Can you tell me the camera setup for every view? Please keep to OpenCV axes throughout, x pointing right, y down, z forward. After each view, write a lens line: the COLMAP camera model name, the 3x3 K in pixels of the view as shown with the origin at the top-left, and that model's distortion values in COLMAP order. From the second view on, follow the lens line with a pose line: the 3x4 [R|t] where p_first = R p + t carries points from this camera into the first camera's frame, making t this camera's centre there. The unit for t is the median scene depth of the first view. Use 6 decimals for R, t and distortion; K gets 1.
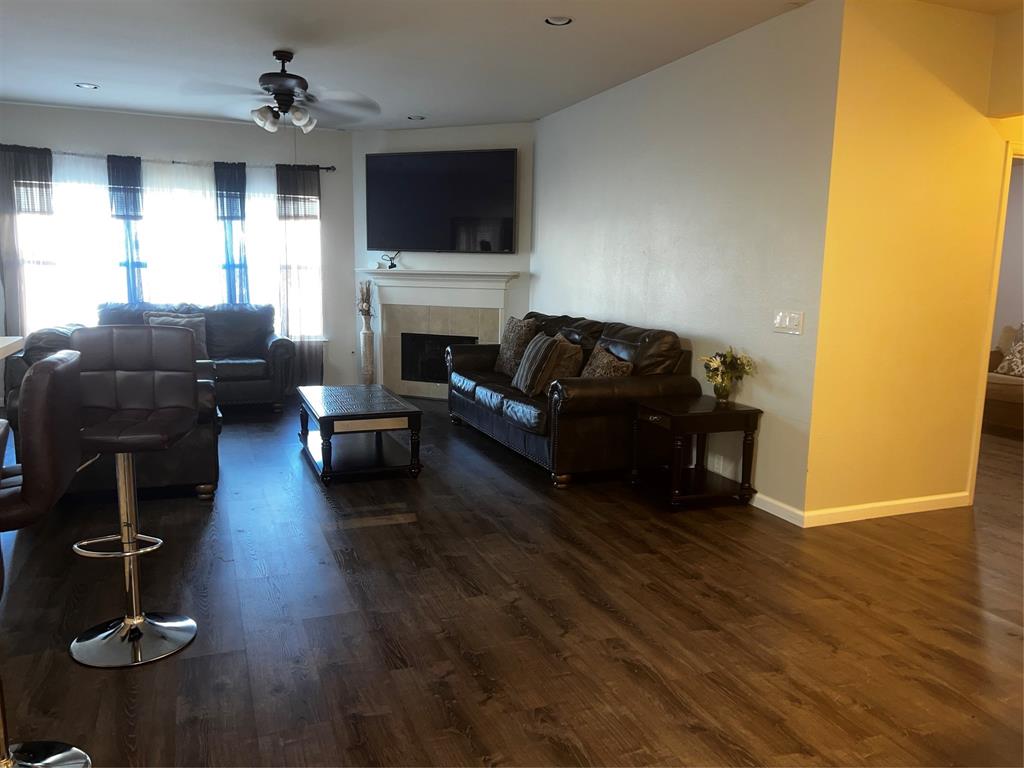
lens RADIAL K [[773.7, 0, 512.0], [0, 773.7, 384.0], [0, 0, 1]] dist [0.077956, -0.093267]
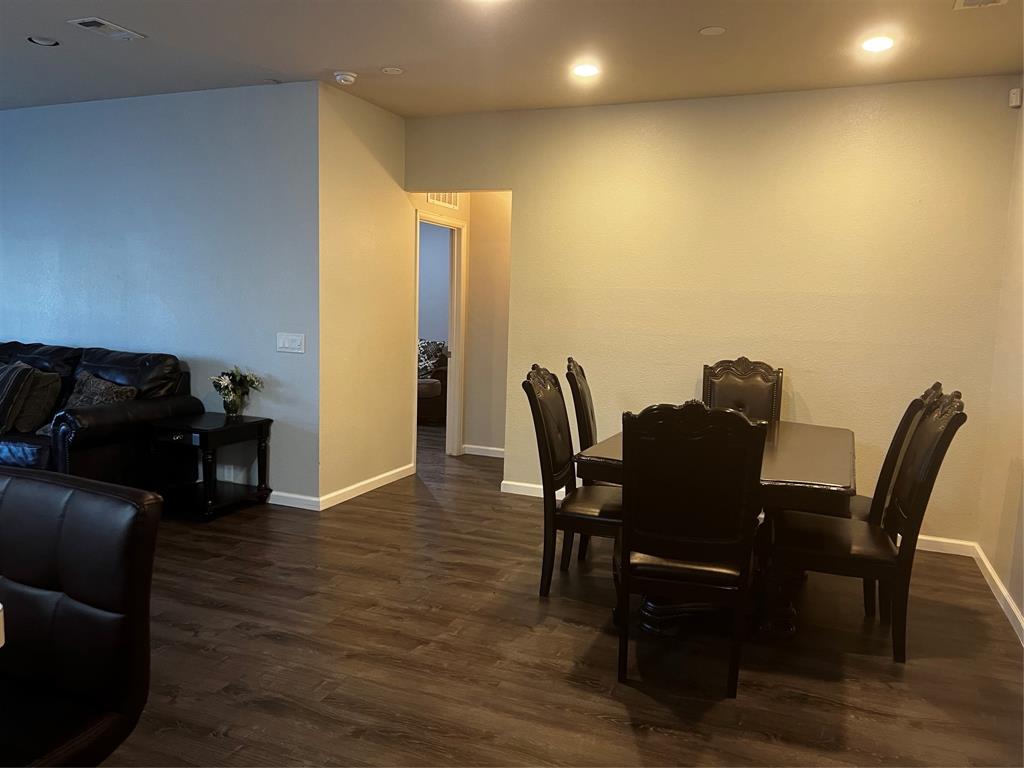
lens RADIAL K [[773.7, 0, 512.0], [0, 773.7, 384.0], [0, 0, 1]] dist [0.077956, -0.093267]
pose [[0.696987, -0.070784, 0.713581, -0.267636], [0.085681, 0.996208, 0.015130, -0.005703], [-0.711946, 0.050595, 0.700409, -0.073381]]
